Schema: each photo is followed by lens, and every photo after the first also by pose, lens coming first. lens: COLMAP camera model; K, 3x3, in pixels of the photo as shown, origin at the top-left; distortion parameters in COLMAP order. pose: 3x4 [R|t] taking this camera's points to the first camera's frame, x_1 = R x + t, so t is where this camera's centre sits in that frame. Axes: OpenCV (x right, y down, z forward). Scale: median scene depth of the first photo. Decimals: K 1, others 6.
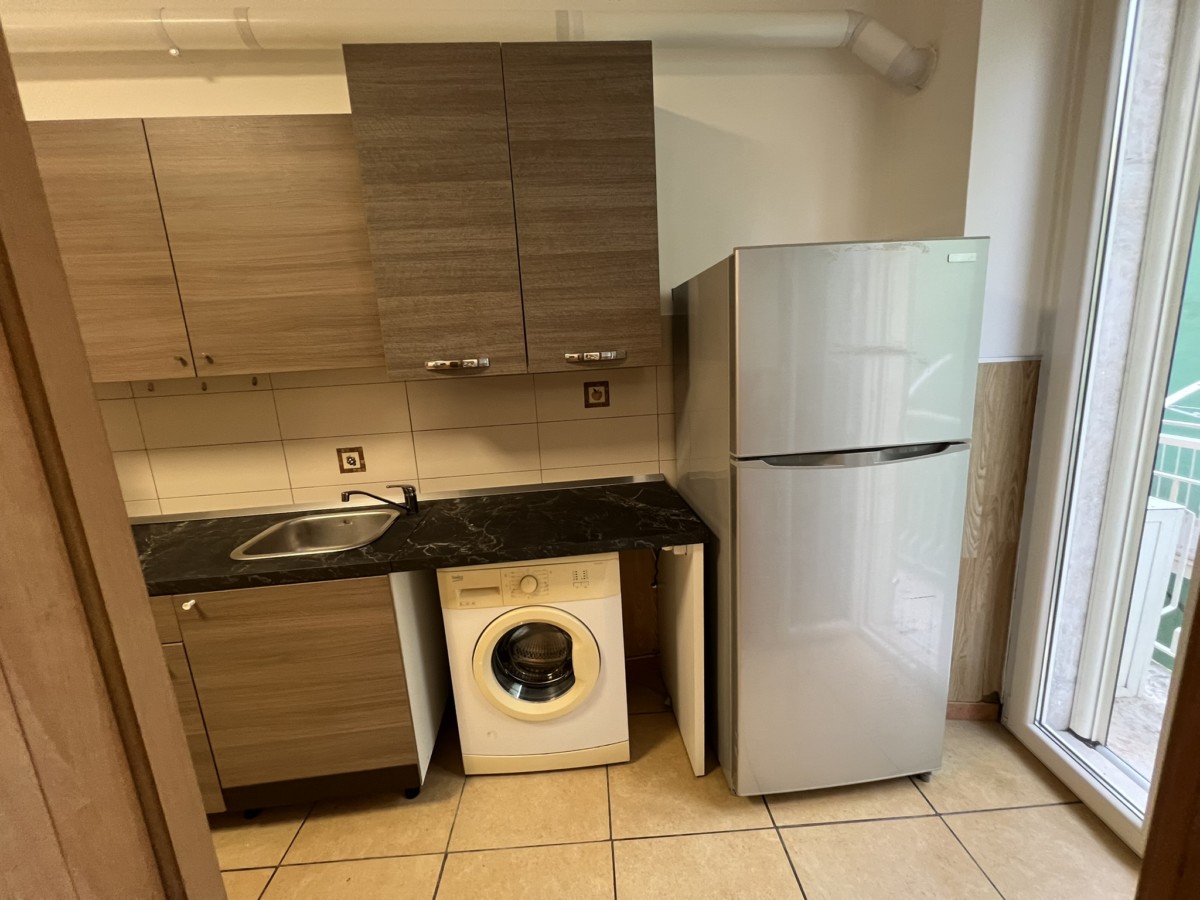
lens RADIAL K [[478.4, 0, 595.4], [0, 478.4, 446.4], [0, 0, 1]] dist [-0.002488, 0.000237]
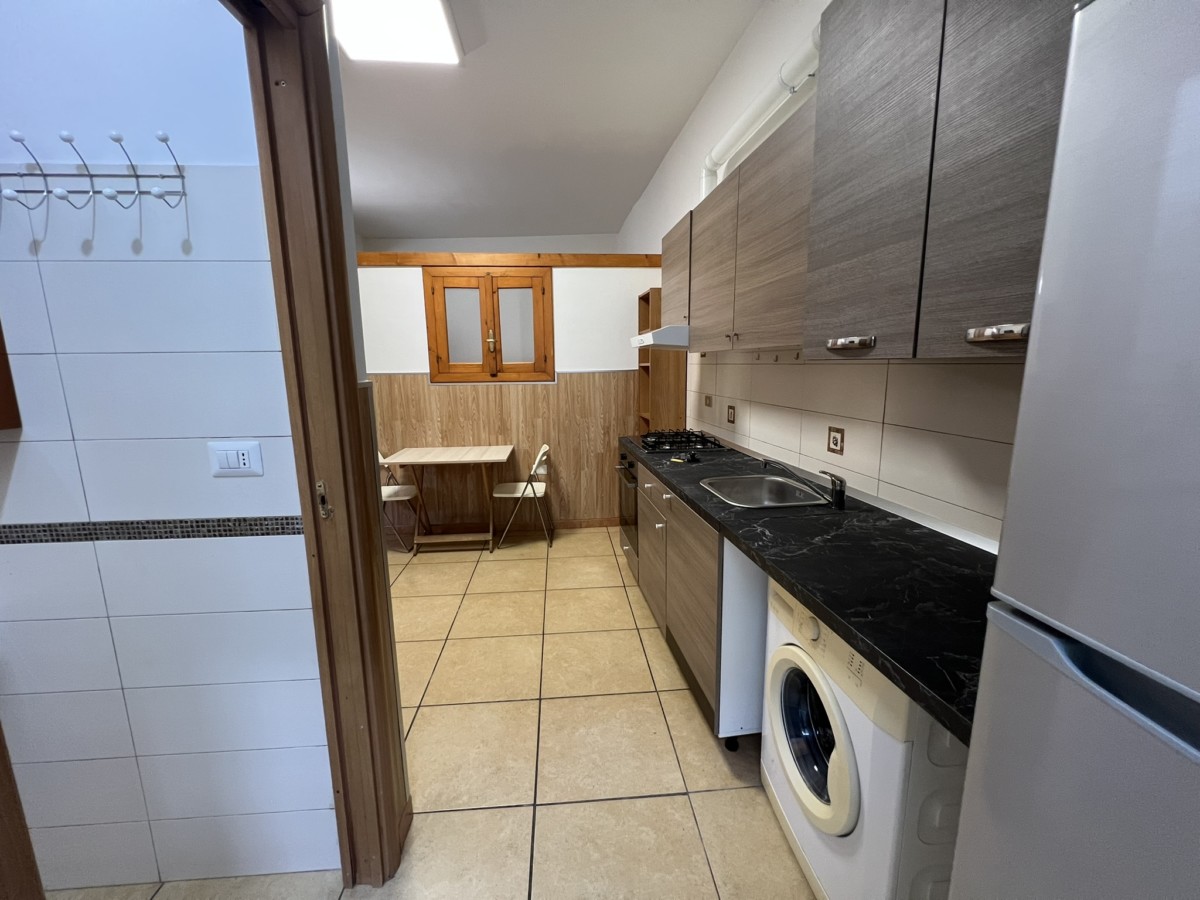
lens RADIAL K [[478.4, 0, 596.9], [0, 478.4, 446.0], [0, 0, 1]] dist [-0.002488, 0.000237]
pose [[0.047381, 0.223068, -0.973651, 0.527903], [-0.184215, 0.959977, 0.210971, -0.095396], [0.981743, 0.169365, 0.086577, 0.531831]]
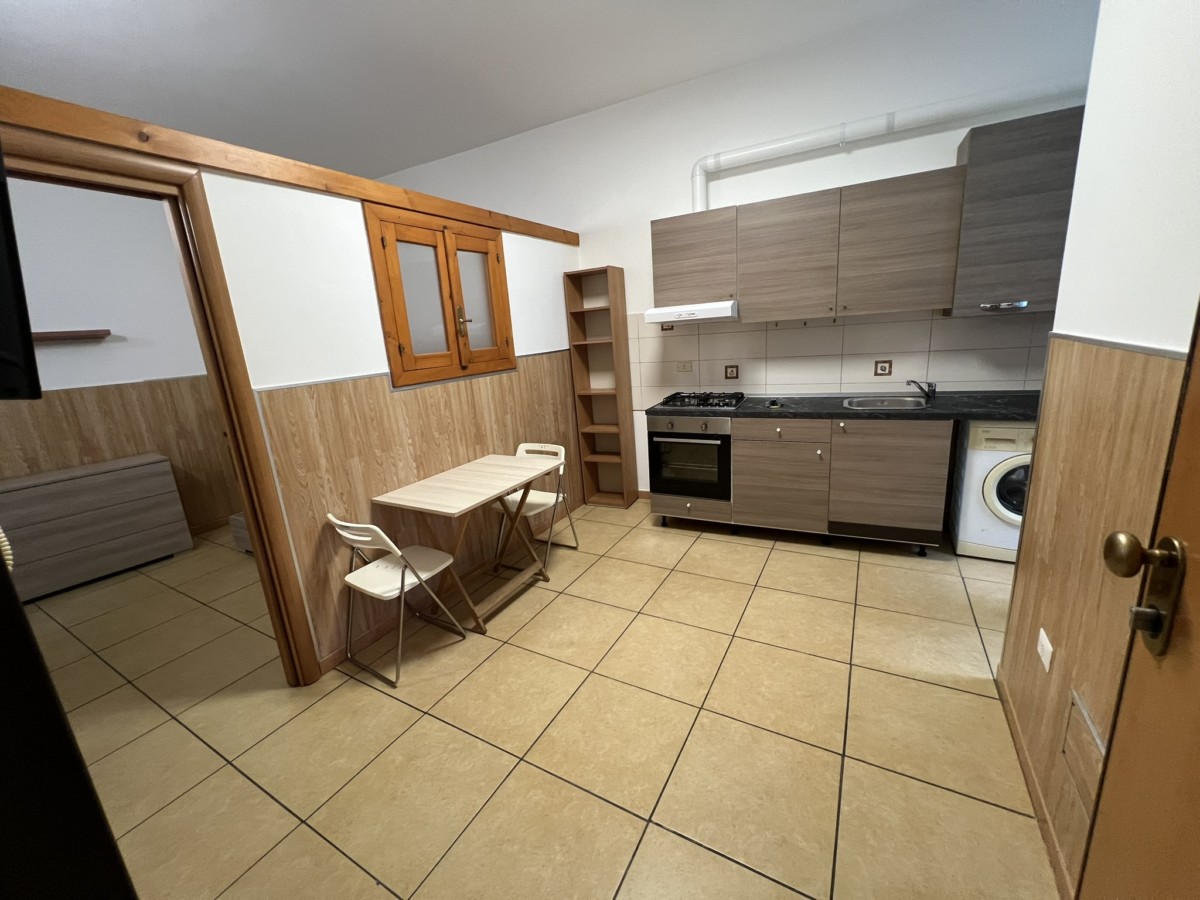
lens RADIAL K [[478.4, 0, 594.3], [0, 478.4, 447.9], [0, 0, 1]] dist [-0.002488, 0.000237]
pose [[0.851587, 0.117224, -0.510938, -0.594955], [-0.075030, 0.991898, 0.102515, 0.259067], [0.518815, -0.048965, 0.853483, -1.198492]]
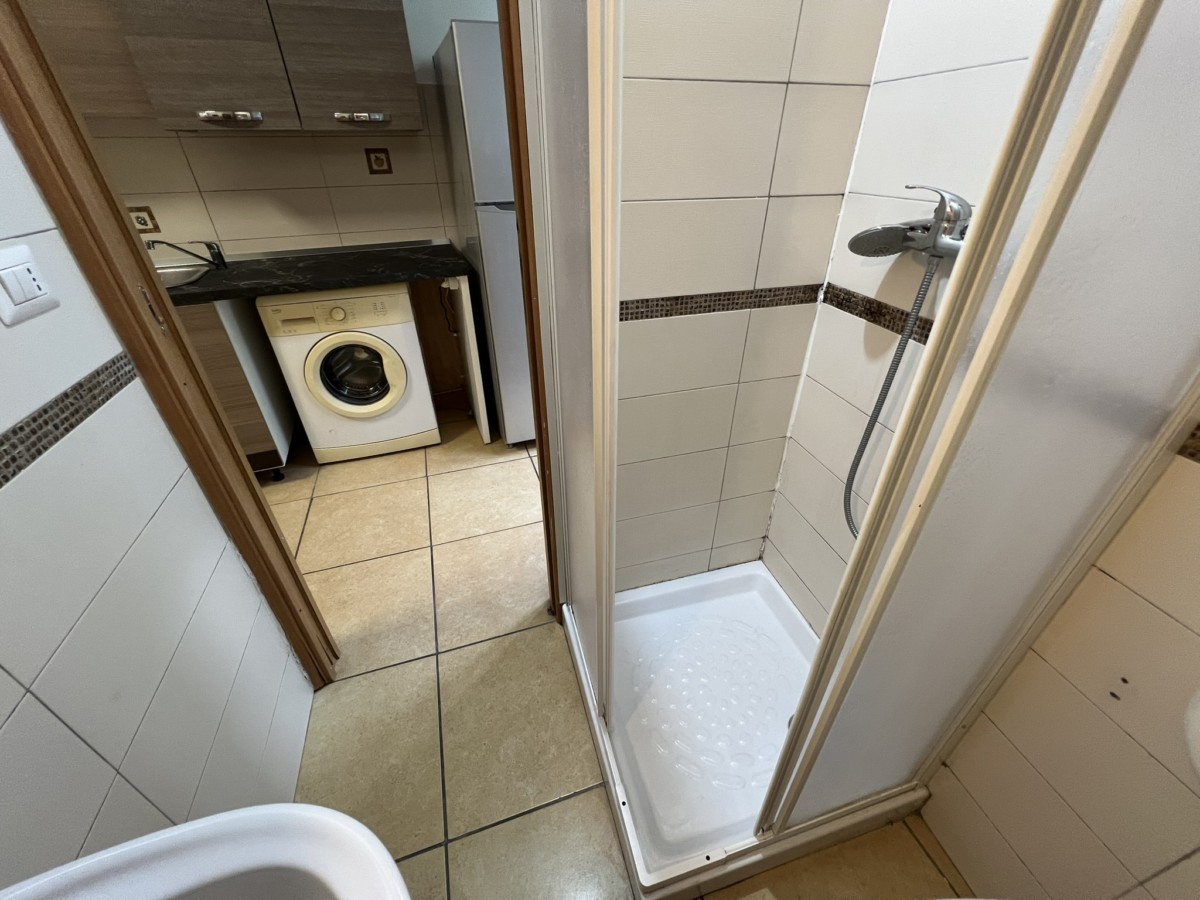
lens RADIAL K [[478.4, 0, 596.3], [0, 478.4, 446.8], [0, 0, 1]] dist [-0.002488, 0.000237]
pose [[0.956603, -0.112024, 0.269001, 0.146630], [0.011628, 0.937090, 0.348894, 0.176037], [-0.291162, -0.330625, 0.897726, -0.518469]]
